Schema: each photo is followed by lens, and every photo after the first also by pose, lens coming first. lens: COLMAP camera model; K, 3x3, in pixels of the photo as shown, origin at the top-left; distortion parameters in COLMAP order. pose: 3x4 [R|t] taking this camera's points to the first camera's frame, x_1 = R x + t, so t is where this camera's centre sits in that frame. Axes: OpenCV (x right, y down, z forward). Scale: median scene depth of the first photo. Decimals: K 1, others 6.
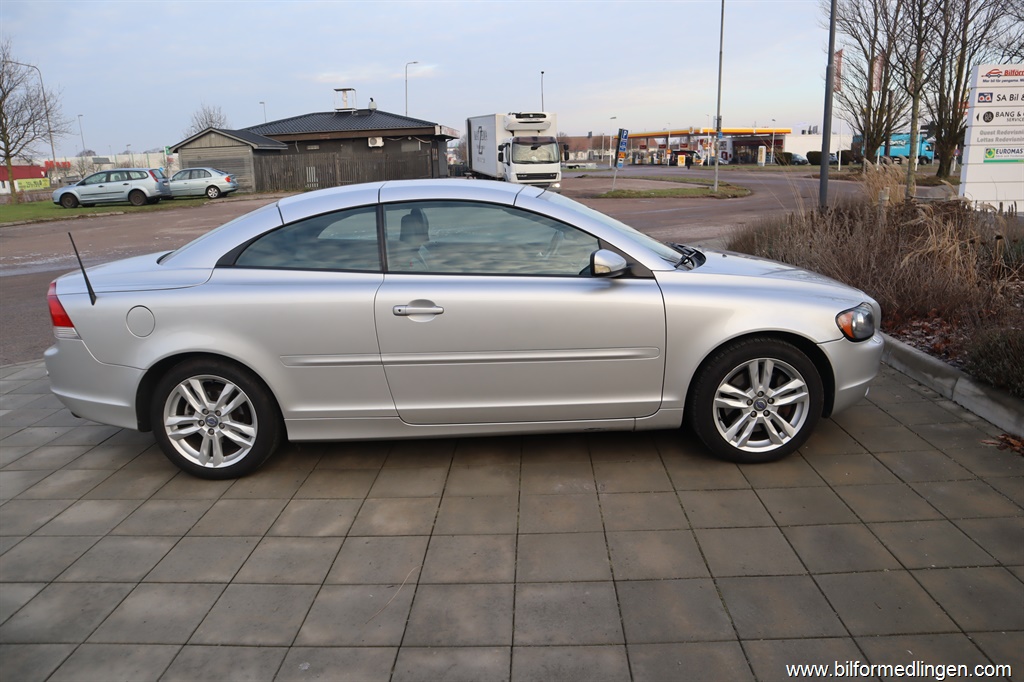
lens RADIAL K [[710.4, 0, 514.4], [0, 710.4, 342.1], [0, 0, 1]] dist [-0.124062, 0.075864]
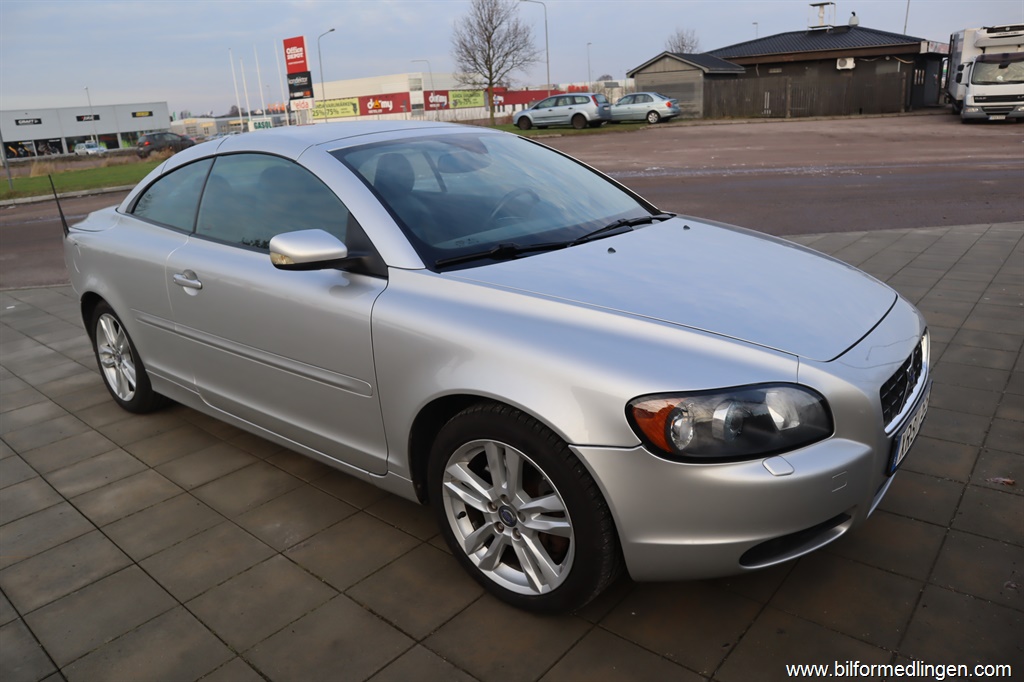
lens RADIAL K [[710.4, 0, 511.5], [0, 710.4, 339.4], [0, 0, 1]] dist [-0.124062, 0.075864]
pose [[0.777610, 0.182344, -0.601725, 0.081525], [-0.122195, 0.982604, 0.139850, -0.016543], [0.616758, -0.035221, 0.786364, 0.064716]]
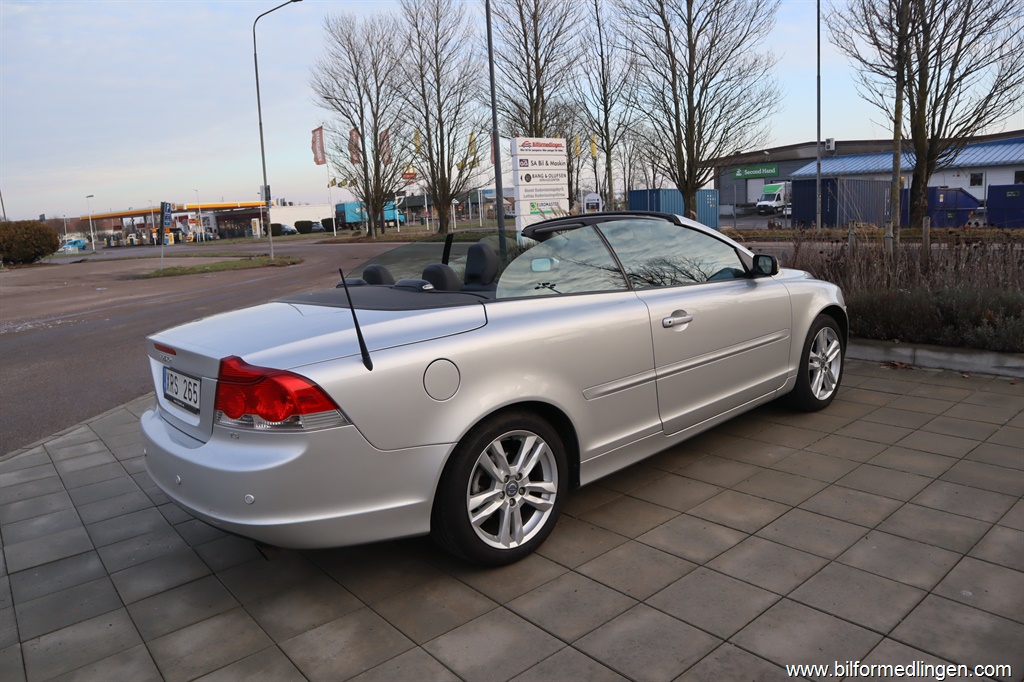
lens RADIAL K [[710.4, 0, 508.2], [0, 710.4, 345.9], [0, 0, 1]] dist [-0.124062, 0.075864]
pose [[0.756328, -0.138848, 0.639288, -0.113628], [0.200355, 0.979422, -0.024314, -0.003740], [-0.622757, 0.146474, 0.768583, 0.041249]]
